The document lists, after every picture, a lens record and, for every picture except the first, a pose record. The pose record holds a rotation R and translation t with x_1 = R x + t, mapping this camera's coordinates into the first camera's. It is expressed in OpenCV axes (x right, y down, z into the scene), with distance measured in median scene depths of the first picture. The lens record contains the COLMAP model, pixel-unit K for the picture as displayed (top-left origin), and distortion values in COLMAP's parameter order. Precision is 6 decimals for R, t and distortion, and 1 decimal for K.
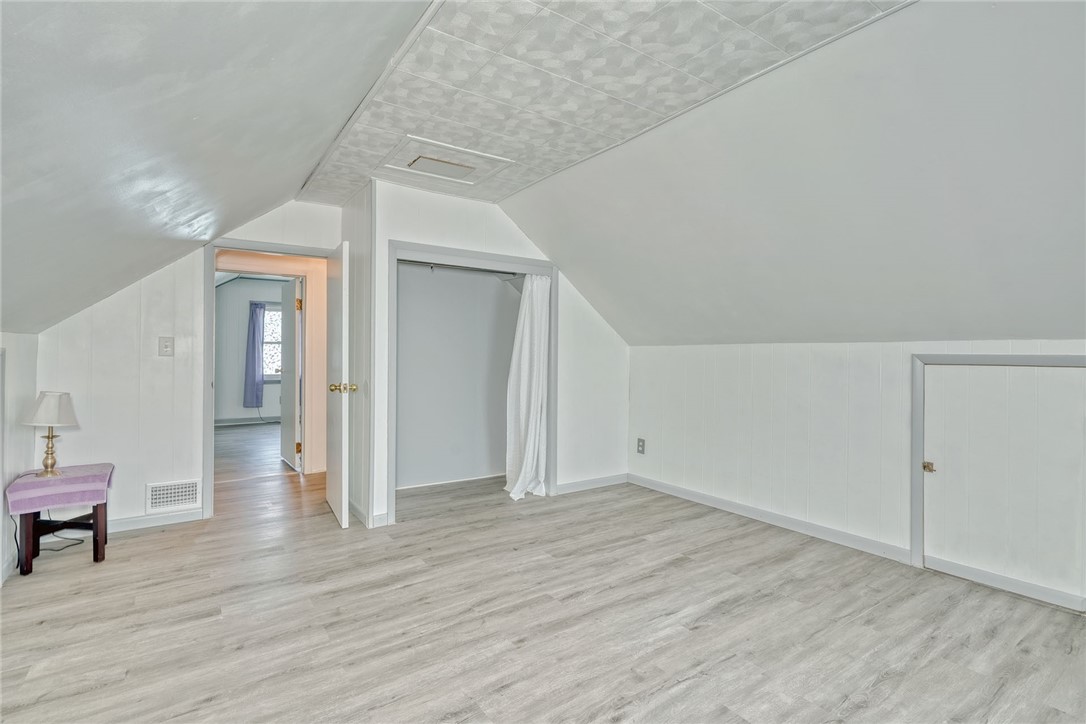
lens RADIAL K [[511.2, 0, 541.4], [0, 511.2, 367.8], [0, 0, 1]] dist [0.000912, 0.000539]
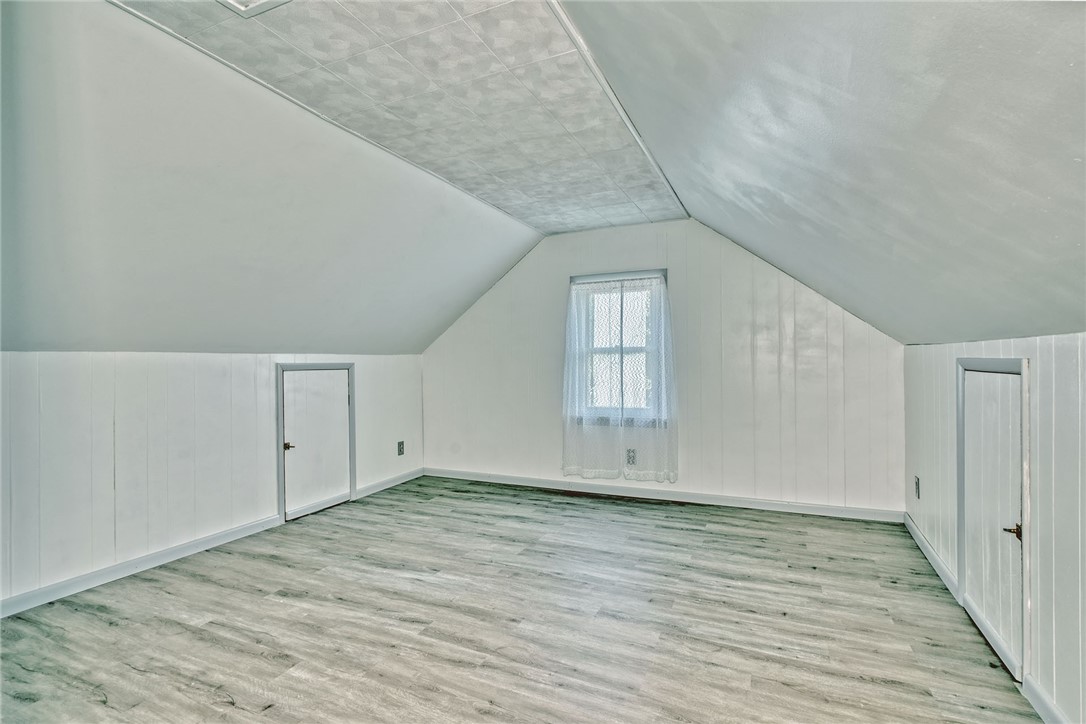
lens RADIAL K [[511.2, 0, 541.4], [0, 511.2, 367.8], [0, 0, 1]] dist [0.000912, 0.000539]
pose [[-0.505154, -0.011637, 0.862951, -0.830856], [0.032046, 0.998967, 0.032230, -0.039759], [-0.862434, 0.043935, -0.504259, 1.203760]]
